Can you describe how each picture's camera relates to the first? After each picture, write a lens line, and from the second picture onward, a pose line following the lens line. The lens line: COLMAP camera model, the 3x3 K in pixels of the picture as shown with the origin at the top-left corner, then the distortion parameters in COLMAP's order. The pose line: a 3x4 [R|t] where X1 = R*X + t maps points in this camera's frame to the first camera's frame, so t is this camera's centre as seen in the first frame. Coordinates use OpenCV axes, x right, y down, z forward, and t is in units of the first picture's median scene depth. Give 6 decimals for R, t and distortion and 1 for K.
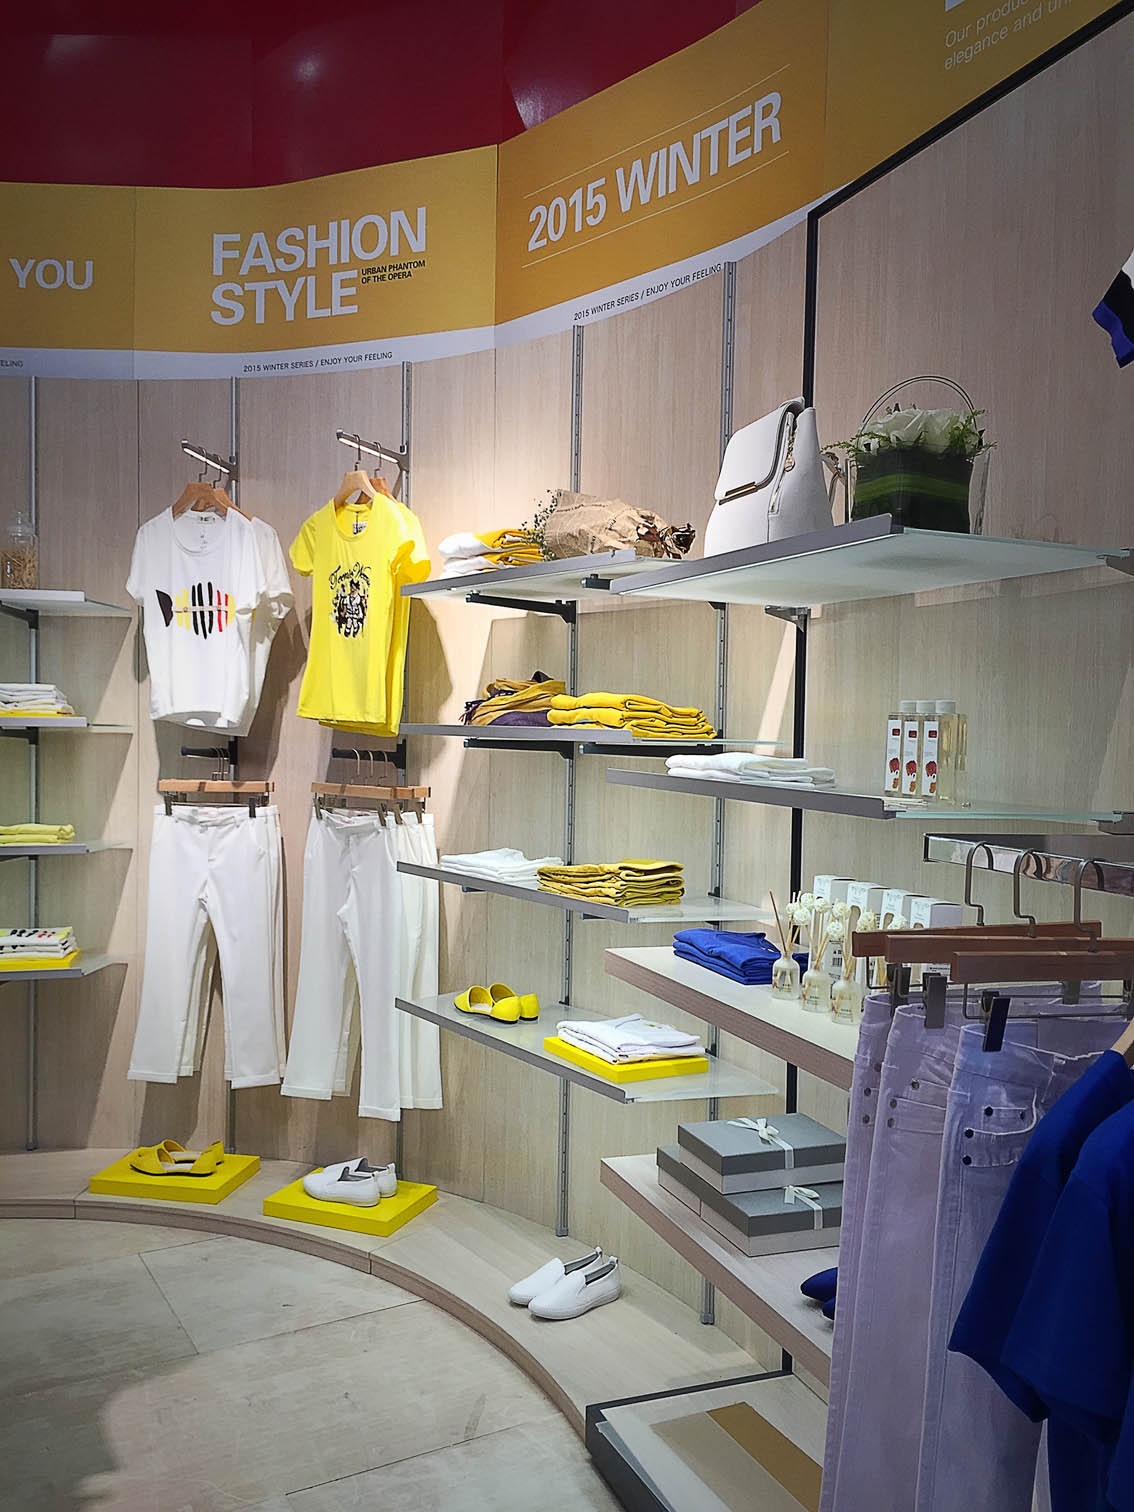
lens RADIAL K [[1316.8, 0, 561.5], [0, 1316.8, 750.1], [0, 0, 1]] dist [0.057491, -0.004387]
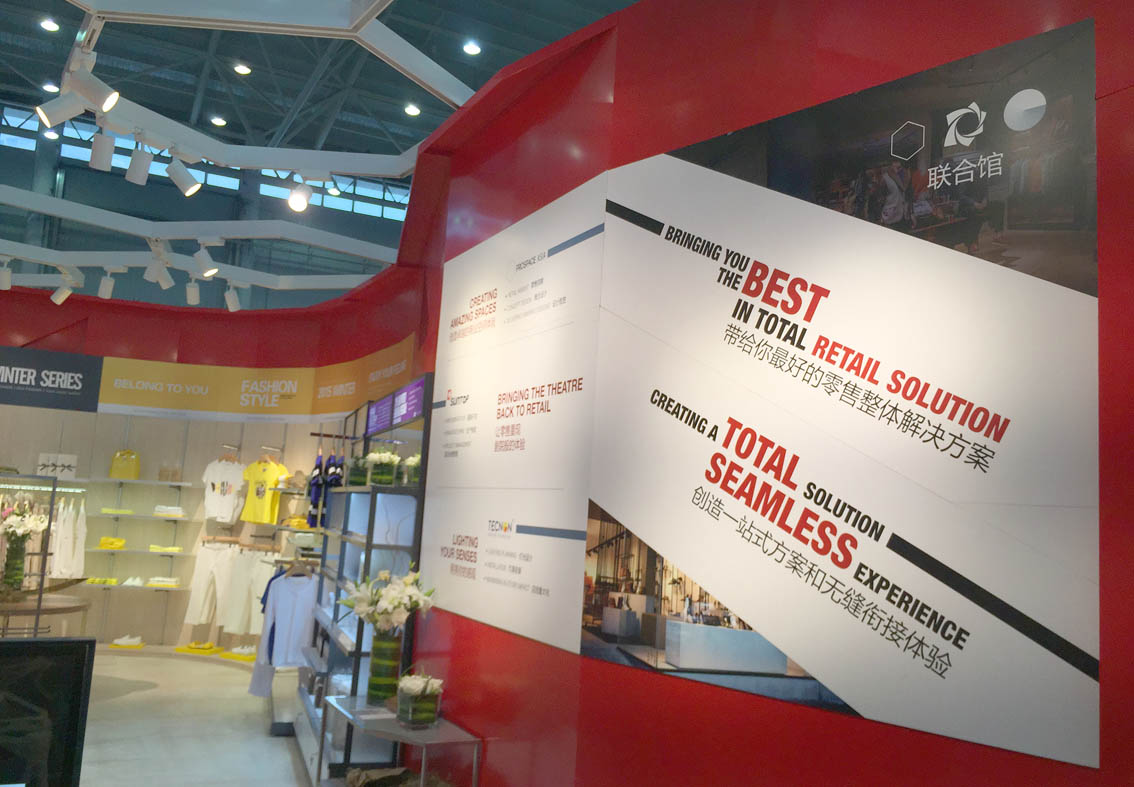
lens RADIAL K [[1002.9, 0, 574.5], [0, 1002.9, 386.6], [0, 0, 1]] dist [0.072221, -0.088180]
pose [[0.997580, 0.042255, -0.055222, 0.785657], [-0.050383, 0.986591, -0.155240, -0.001094], [0.047922, 0.157647, 0.986332, -1.637416]]
